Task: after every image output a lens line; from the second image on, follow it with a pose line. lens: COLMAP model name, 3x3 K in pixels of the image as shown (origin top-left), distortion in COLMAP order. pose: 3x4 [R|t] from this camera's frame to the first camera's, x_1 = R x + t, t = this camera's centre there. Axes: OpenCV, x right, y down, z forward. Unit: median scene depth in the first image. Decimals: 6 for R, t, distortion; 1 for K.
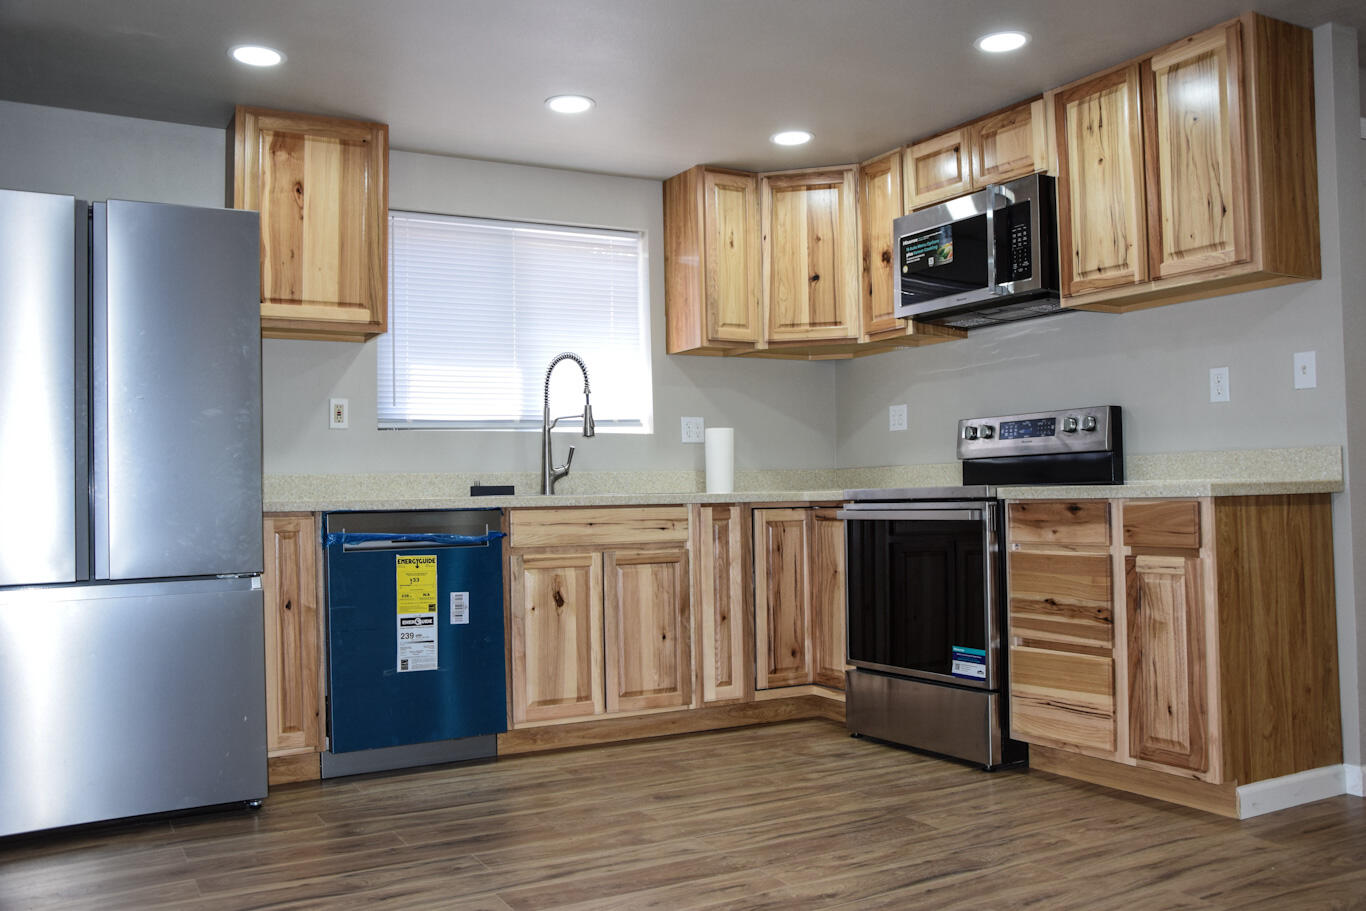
lens RADIAL K [[1212.3, 0, 683.0], [0, 1212.3, 455.5], [0, 0, 1]] dist [-0.085175, -0.000413]
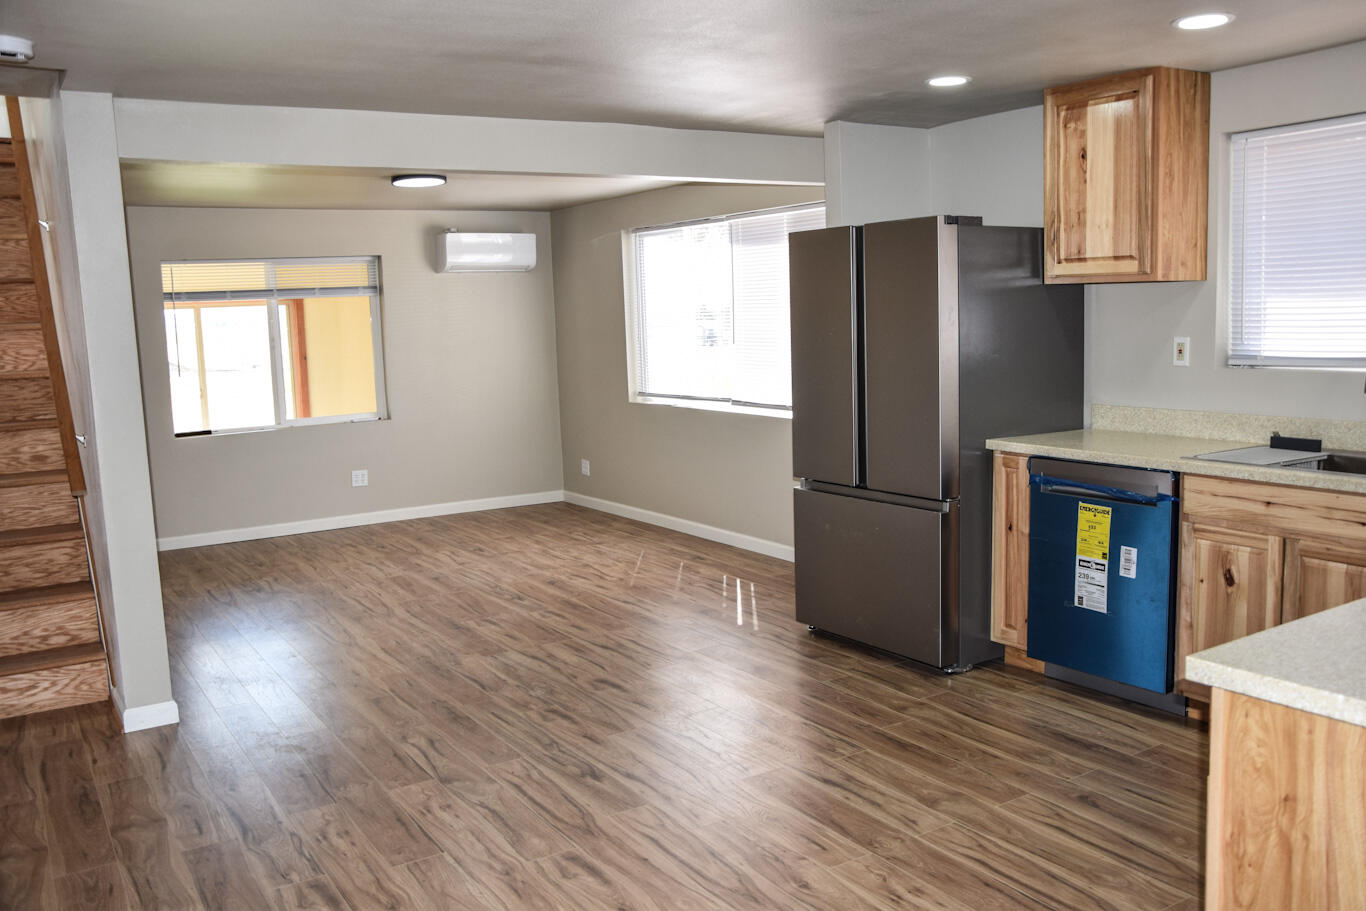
lens RADIAL K [[1161.2, 0, 683.0], [0, 1161.2, 455.5], [0, 0, 1]] dist [-0.001113, 0.000383]
pose [[0.056955, 0.142471, -0.988159, 0.751176], [0.066856, 0.987000, 0.146157, -0.132496], [0.996136, -0.074389, 0.046690, 0.573195]]
